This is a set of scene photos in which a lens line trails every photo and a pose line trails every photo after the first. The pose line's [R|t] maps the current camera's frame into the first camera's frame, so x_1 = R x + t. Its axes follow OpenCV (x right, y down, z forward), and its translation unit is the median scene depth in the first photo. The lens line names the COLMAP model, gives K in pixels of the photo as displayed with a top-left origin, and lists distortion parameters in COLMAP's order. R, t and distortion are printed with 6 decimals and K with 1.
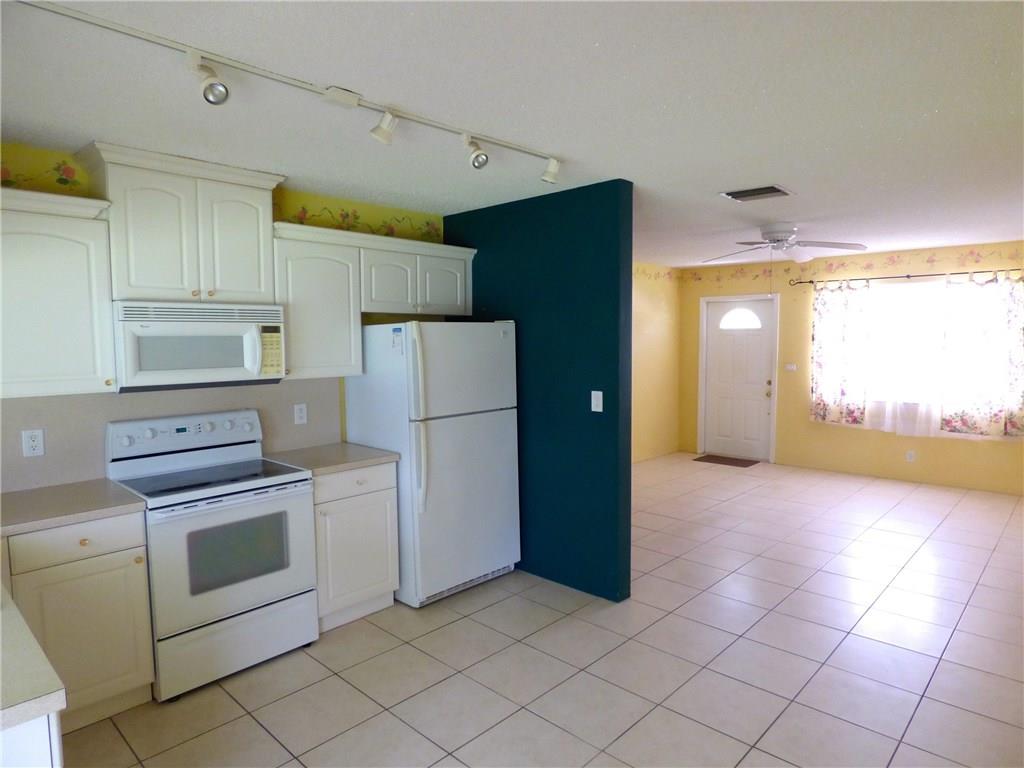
lens RADIAL K [[622.4, 0, 506.9], [0, 622.4, 386.6], [0, 0, 1]] dist [-0.019683, 0.000574]
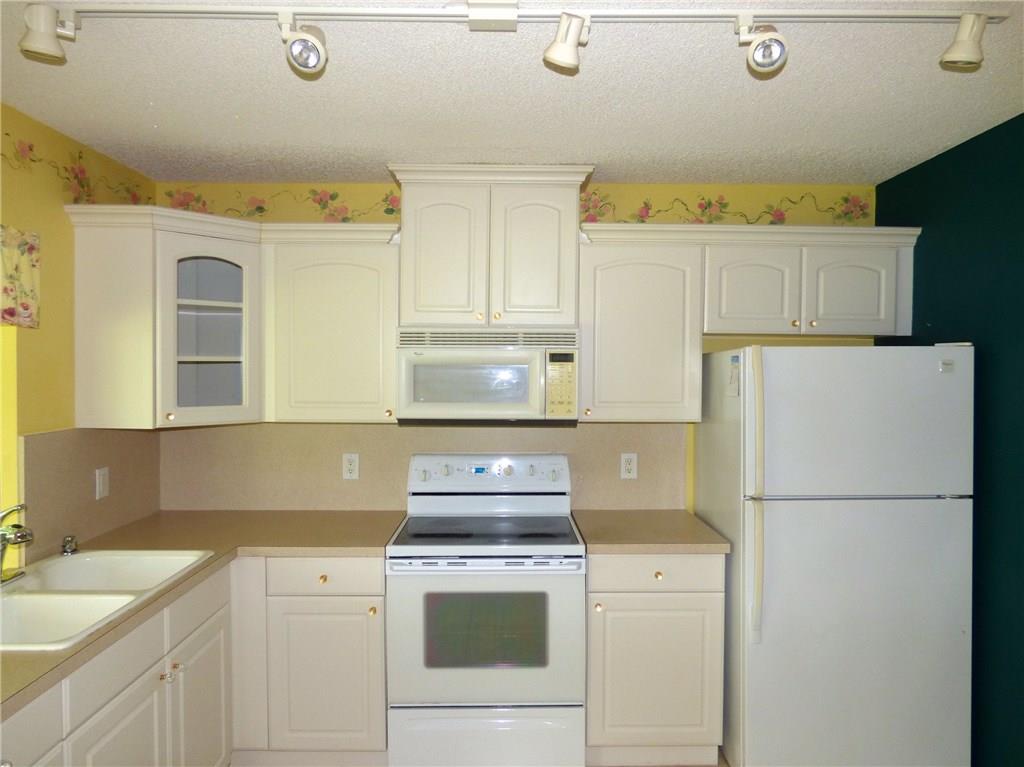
lens RADIAL K [[659.4, 0, 510.8], [0, 659.4, 386.4], [0, 0, 1]] dist [-0.018231, 0.012191]
pose [[0.698924, 0.032037, -0.714478, 0.168862], [-0.066363, 0.997591, -0.020187, -0.031492], [0.712110, 0.061524, 0.699367, 0.340936]]
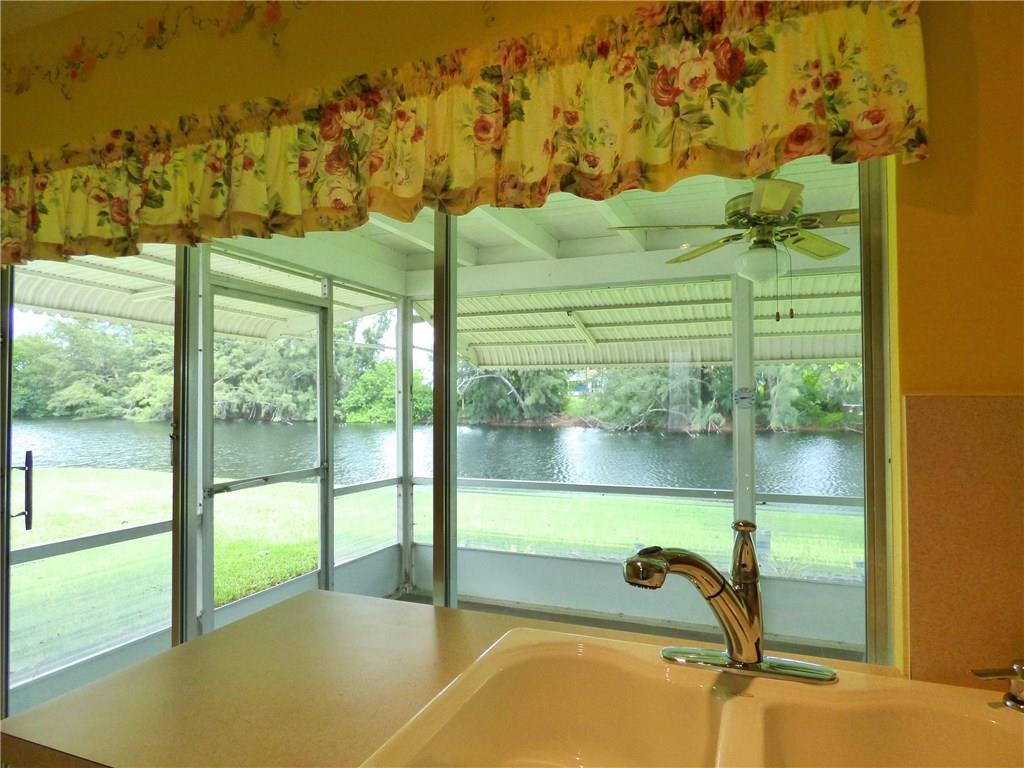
lens RADIAL K [[622.4, 0, 512.9], [0, 622.4, 387.0], [0, 0, 1]] dist [-0.019683, 0.000574]
pose [[-0.924690, 0.001088, -0.380719, -0.351016], [-0.023493, 0.997927, 0.059911, 0.019914], [0.379995, 0.064343, -0.922748, 0.647111]]
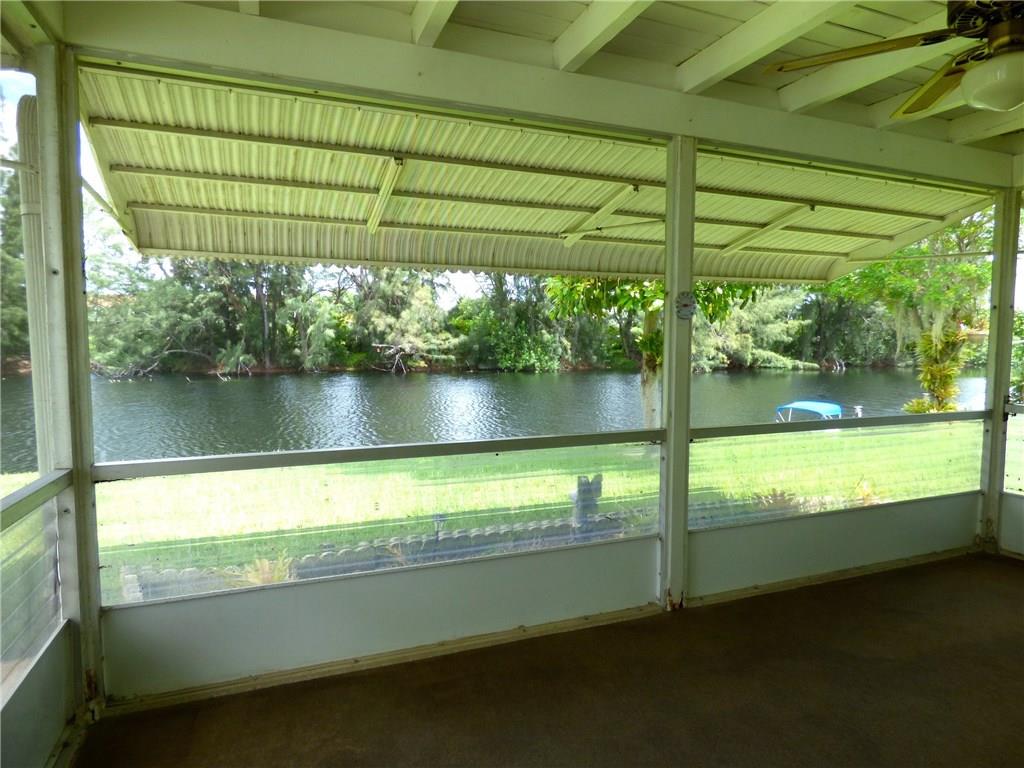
lens RADIAL K [[622.4, 0, 517.6], [0, 622.4, 381.3], [0, 0, 1]] dist [-0.019683, 0.000574]
pose [[-0.411104, 0.064549, -0.909300, -0.292373], [-0.075958, 0.991595, 0.104732, 0.127877], [0.908418, 0.112124, -0.402746, -0.081094]]
